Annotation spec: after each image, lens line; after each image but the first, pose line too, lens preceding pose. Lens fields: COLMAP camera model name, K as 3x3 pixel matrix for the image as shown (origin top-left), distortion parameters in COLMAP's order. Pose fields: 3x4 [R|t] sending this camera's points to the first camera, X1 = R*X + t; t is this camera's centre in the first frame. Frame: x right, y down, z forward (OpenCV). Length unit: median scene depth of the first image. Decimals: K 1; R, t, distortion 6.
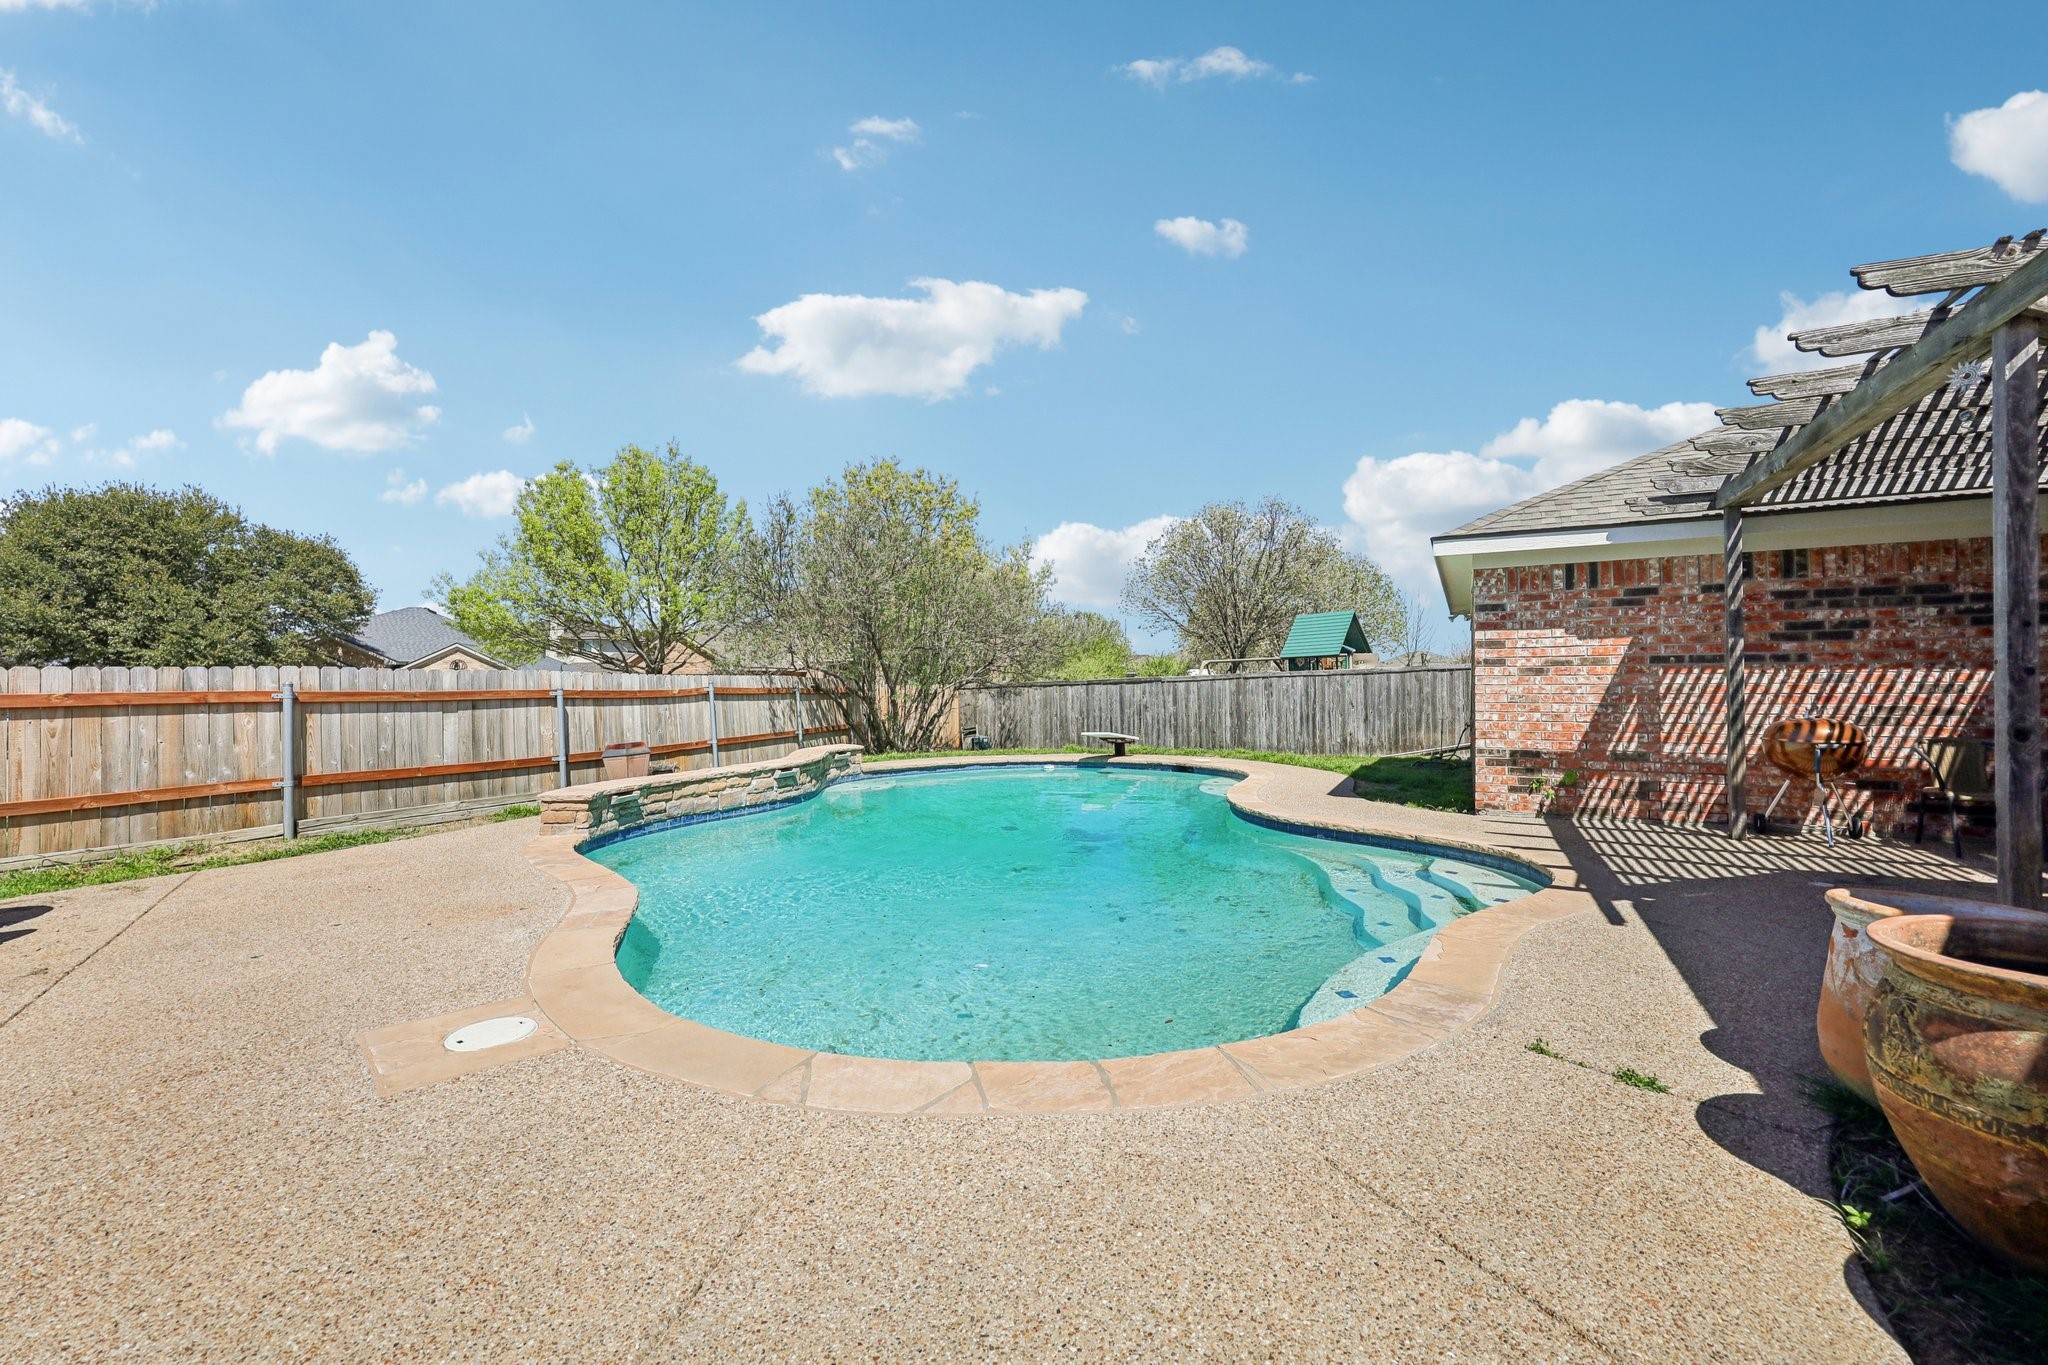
lens RADIAL K [[829.3, 0, 1014.3], [0, 829.3, 690.6], [0, 0, 1]] dist [-0.002587, -0.000403]
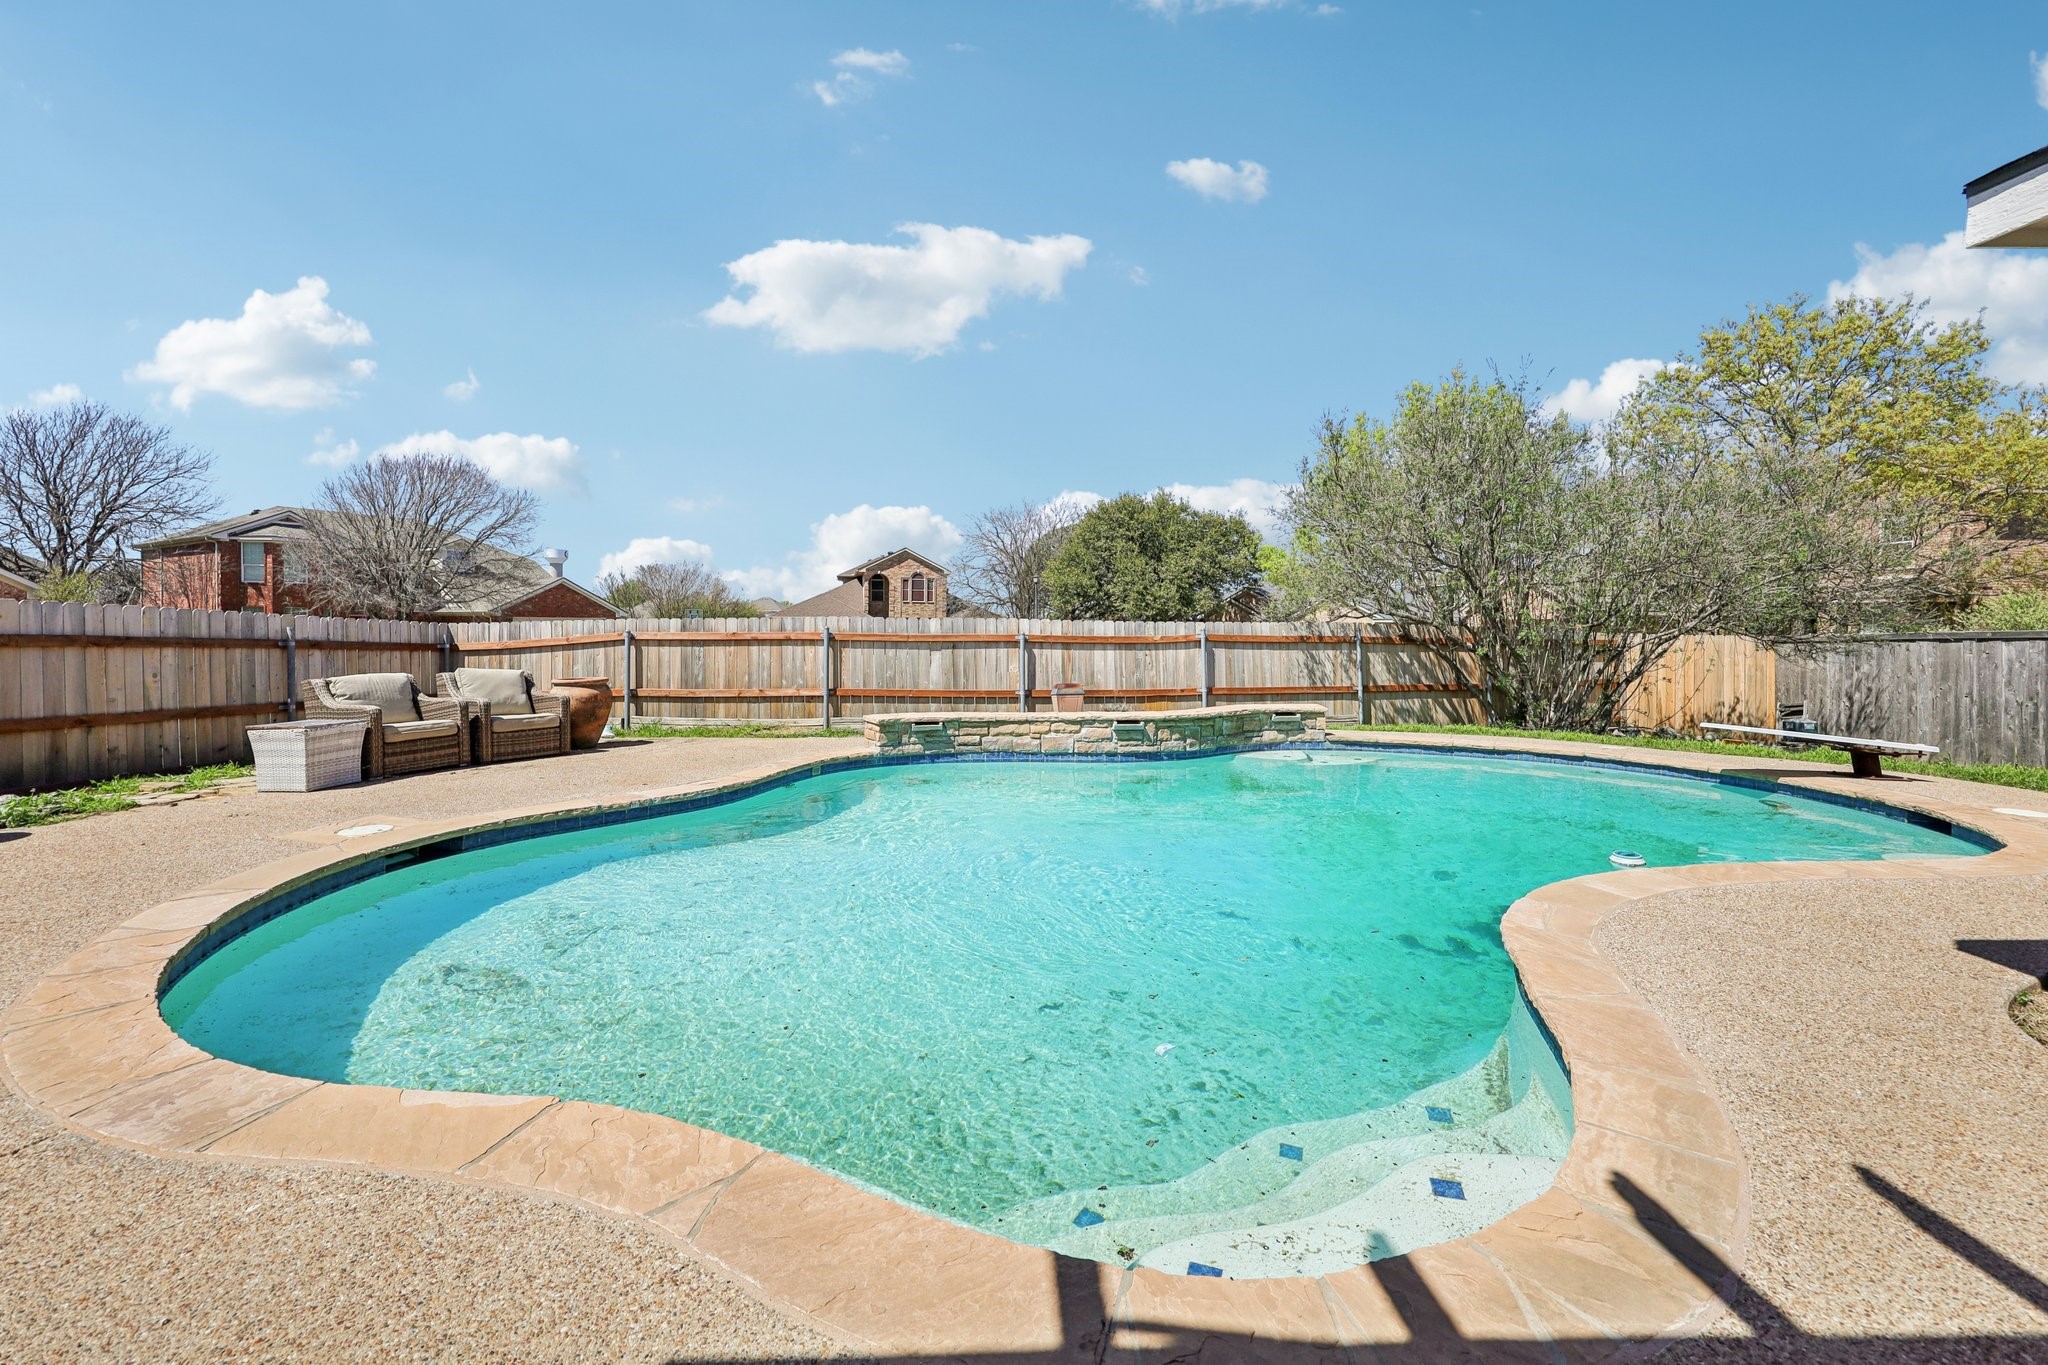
lens RADIAL K [[821.3, 0, 1020.9], [0, 821.3, 679.8], [0, 0, 1]] dist [-0.000792, -0.000150]
pose [[0.485479, 0.061919, -0.872053, 0.600354], [-0.015583, 0.997943, 0.062183, -0.012231], [0.874109, -0.016600, 0.485445, 0.541787]]
